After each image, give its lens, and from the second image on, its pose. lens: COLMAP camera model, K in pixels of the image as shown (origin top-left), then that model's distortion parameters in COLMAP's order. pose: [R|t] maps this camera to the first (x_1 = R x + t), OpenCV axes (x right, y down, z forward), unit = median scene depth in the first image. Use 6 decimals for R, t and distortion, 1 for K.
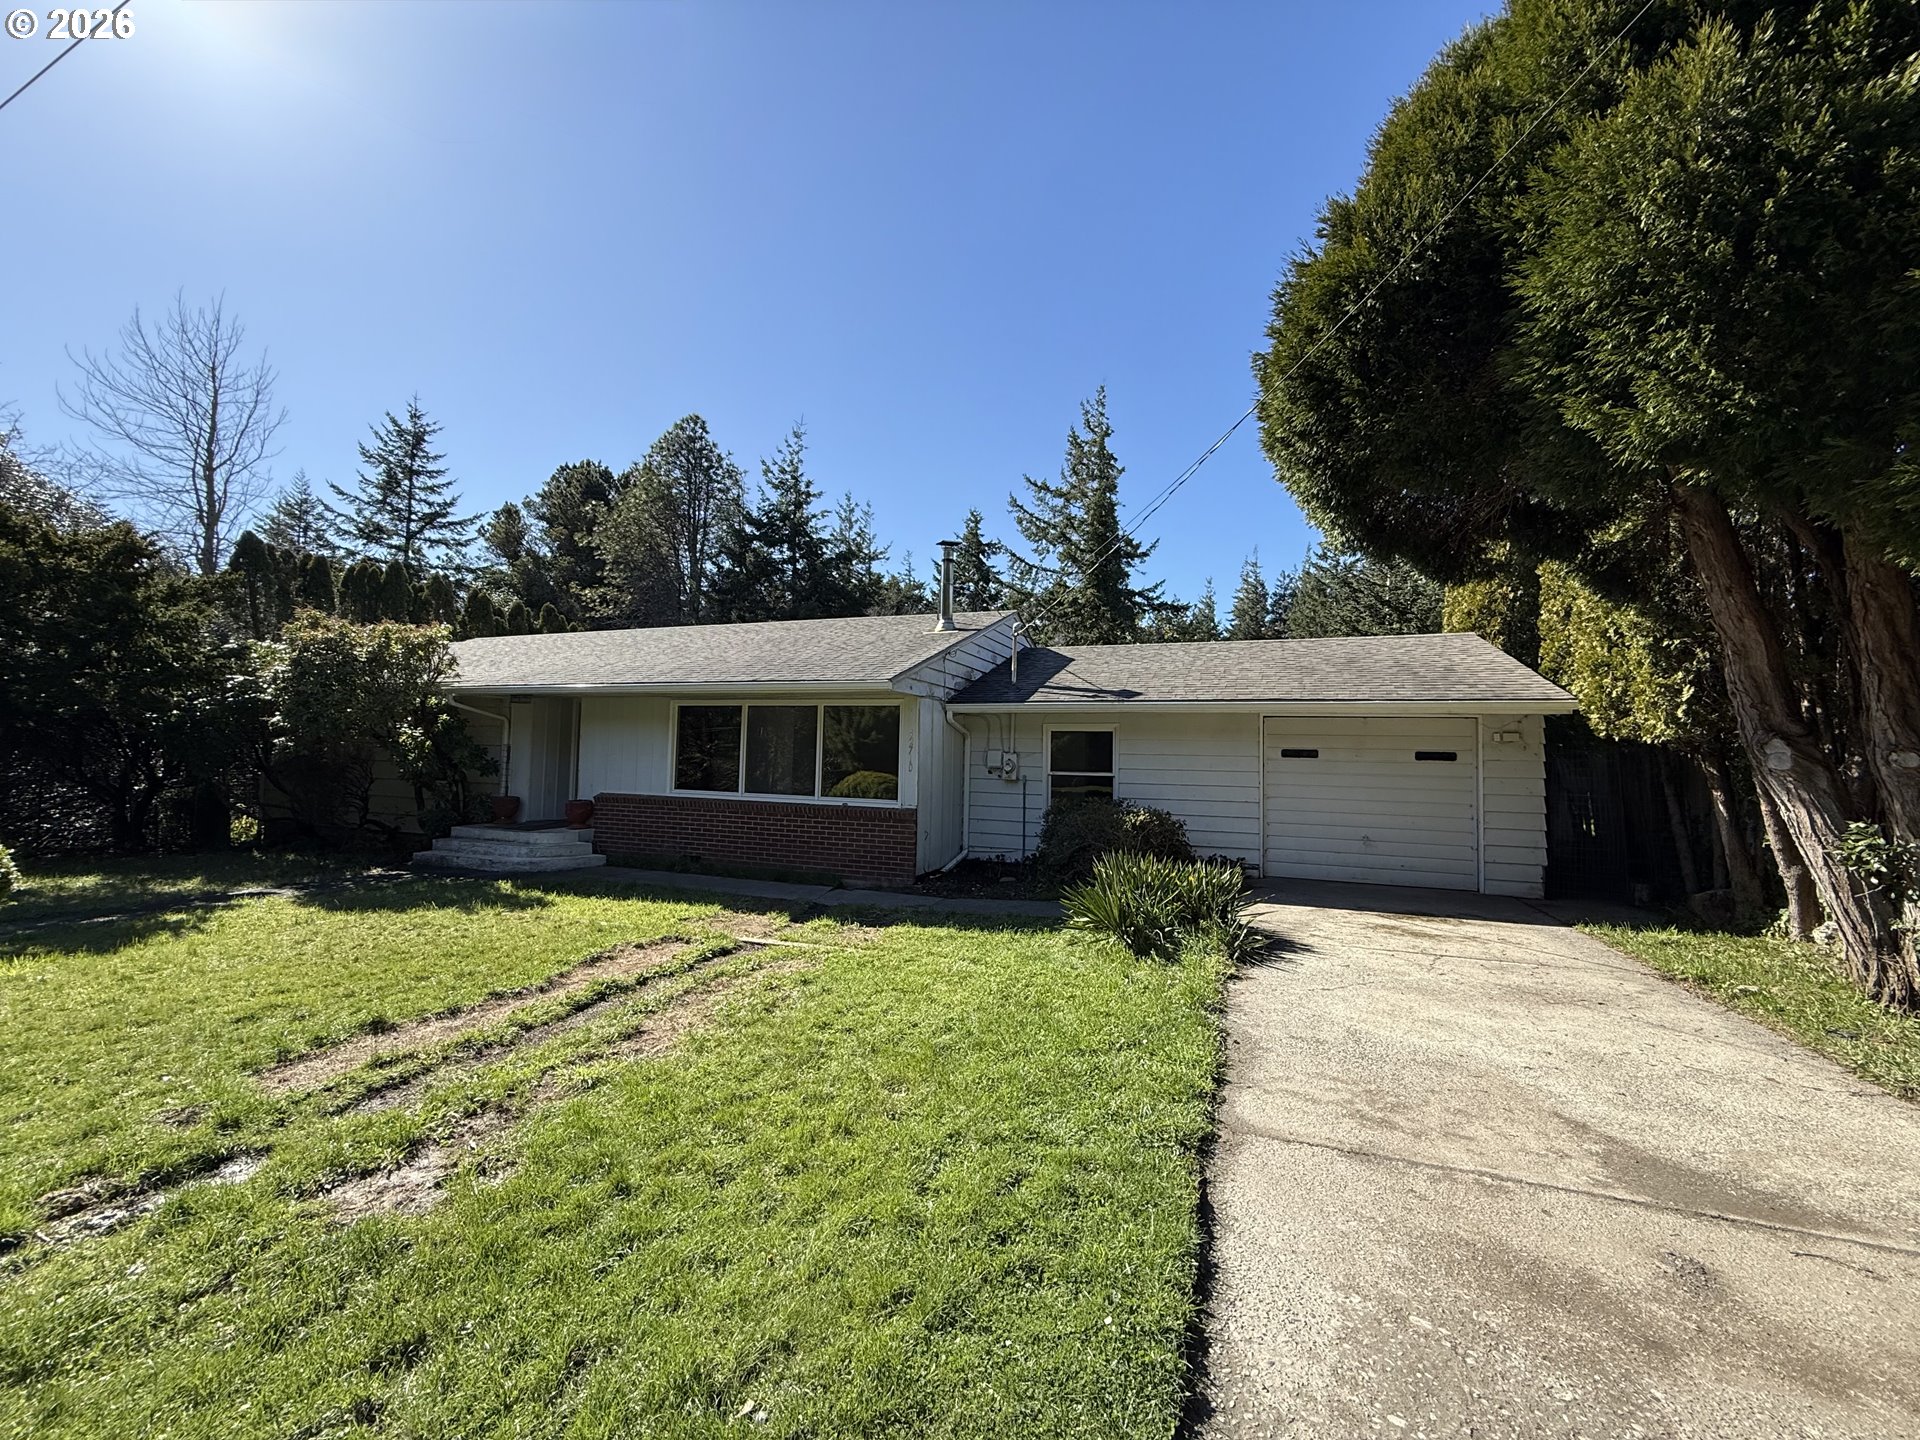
lens RADIAL K [[762.8, 0, 960.0], [0, 762.8, 720.0], [0, 0, 1]] dist [-0.000057, -0.000212]
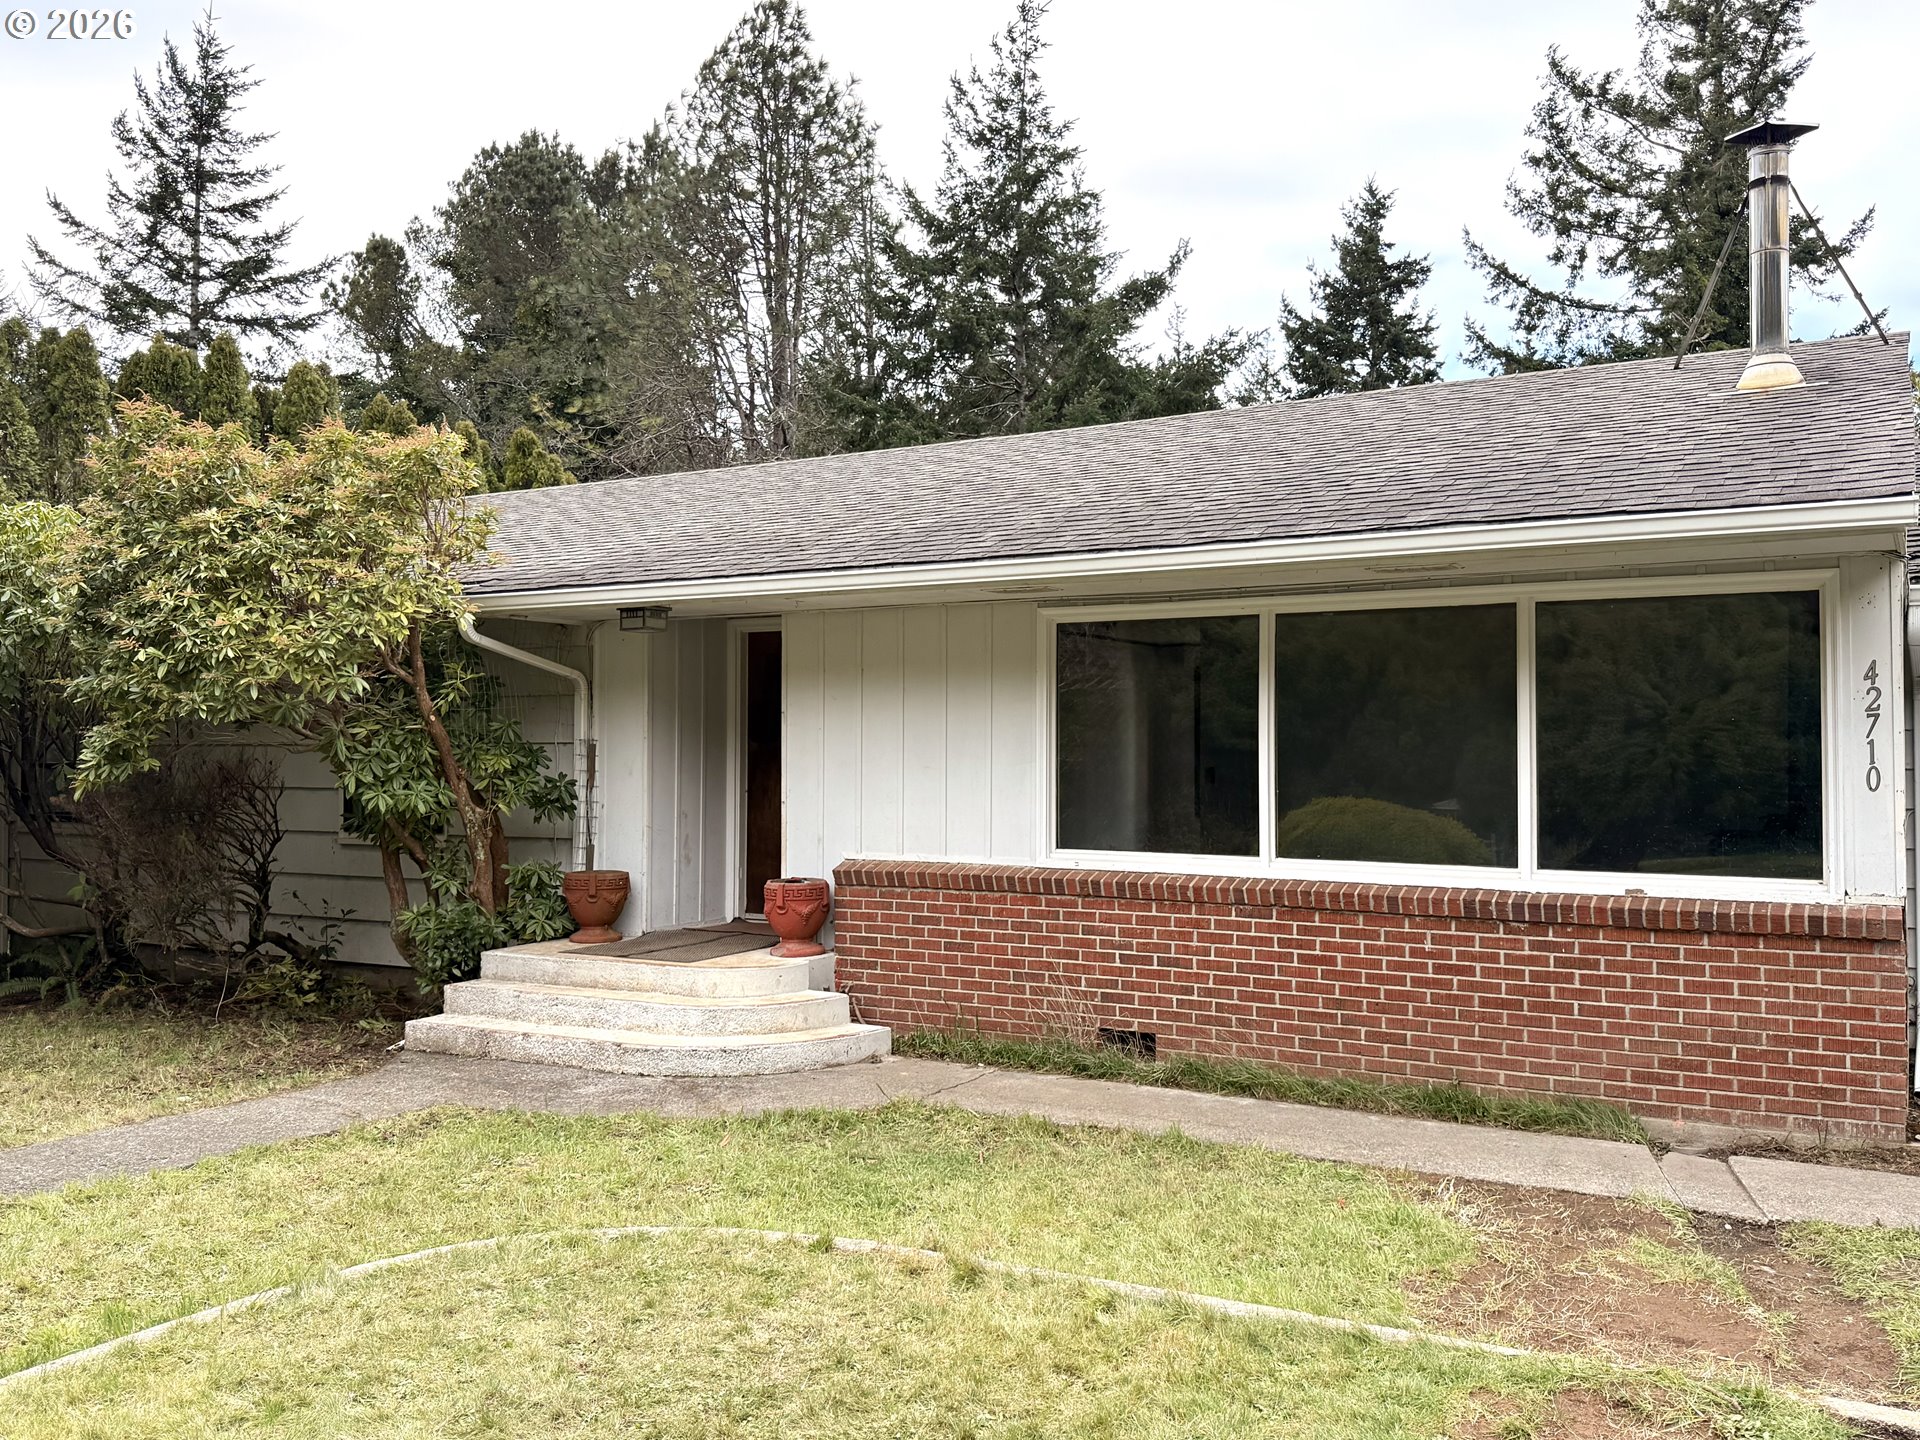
lens RADIAL K [[1549.0, 0, 960.0], [0, 1549.0, 720.0], [0, 0, 1]] dist [-0.007634, -0.005747]
pose [[0.990593, -0.026326, -0.134285, -0.130180], [0.029881, 0.999253, 0.024524, 0.003453], [0.133539, -0.028306, 0.990639, 0.102591]]
